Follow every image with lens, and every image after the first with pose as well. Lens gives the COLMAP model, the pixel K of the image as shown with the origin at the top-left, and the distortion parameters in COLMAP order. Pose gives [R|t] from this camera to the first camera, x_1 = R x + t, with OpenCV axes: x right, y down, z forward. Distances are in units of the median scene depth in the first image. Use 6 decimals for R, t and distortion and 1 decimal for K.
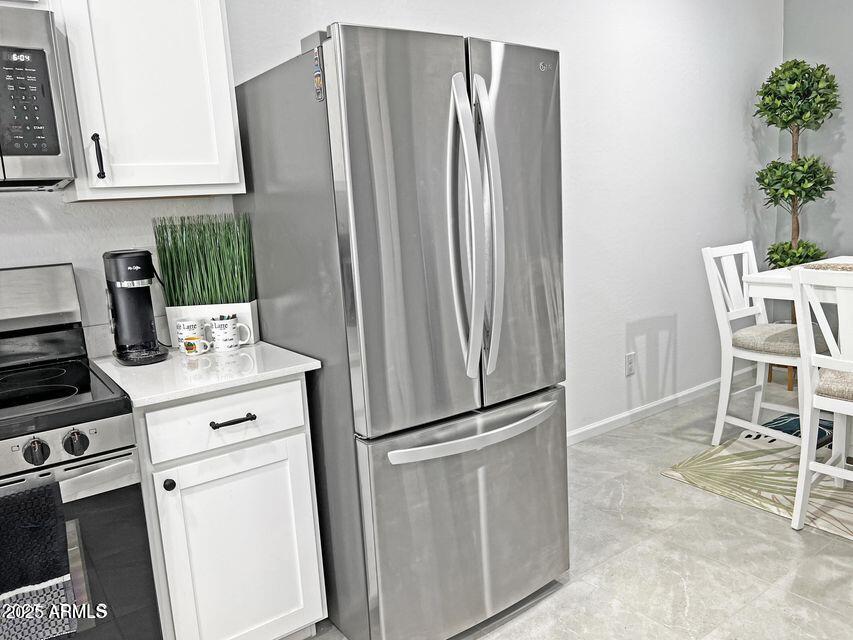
lens RADIAL K [[653.1, 0, 428.8], [0, 653.1, 321.1], [0, 0, 1]] dist [0.033240, -0.033941]
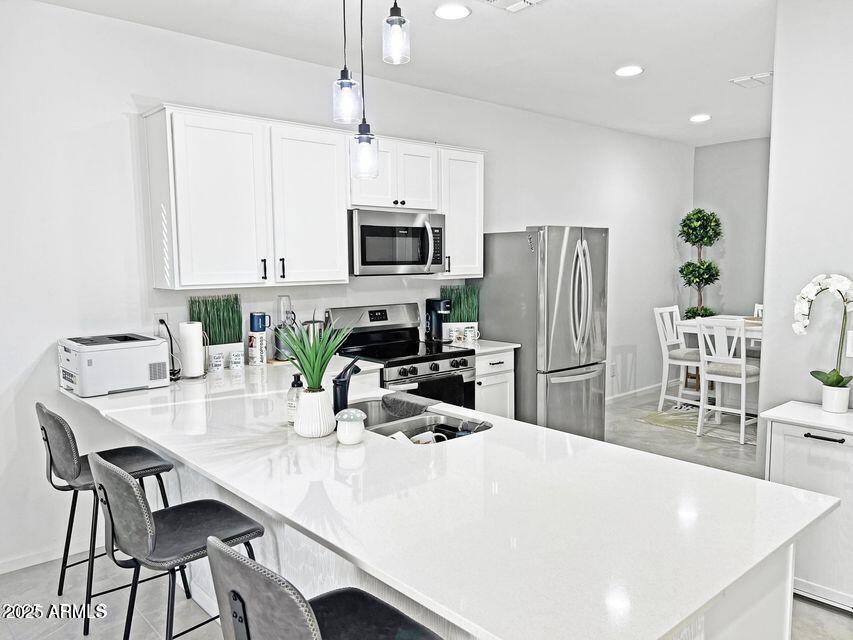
lens RADIAL K [[653.1, 0, 431.9], [0, 653.1, 325.5], [0, 0, 1]] dist [0.033240, -0.033941]
pose [[0.993342, 0.036942, 0.109115, -0.597653], [-0.028540, 0.996578, -0.077579, 0.147989], [-0.111607, 0.073949, 0.990997, -1.136120]]
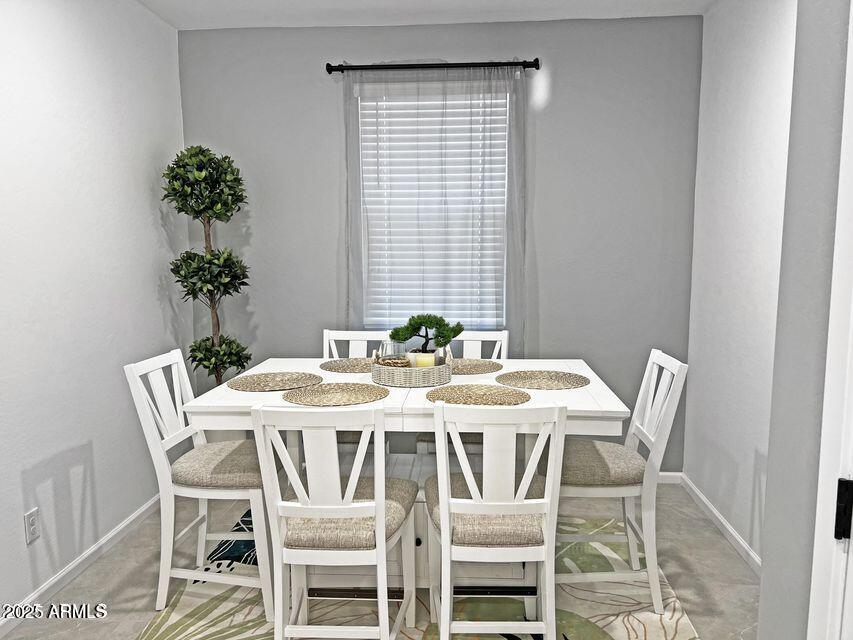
lens RADIAL K [[653.1, 0, 432.7], [0, 653.1, 327.1], [0, 0, 1]] dist [0.033240, -0.033941]
pose [[0.645086, -0.041971, 0.762956, 0.077172], [0.104514, 0.993953, -0.033690, -0.121201], [-0.756928, 0.101472, 0.645572, 0.278929]]
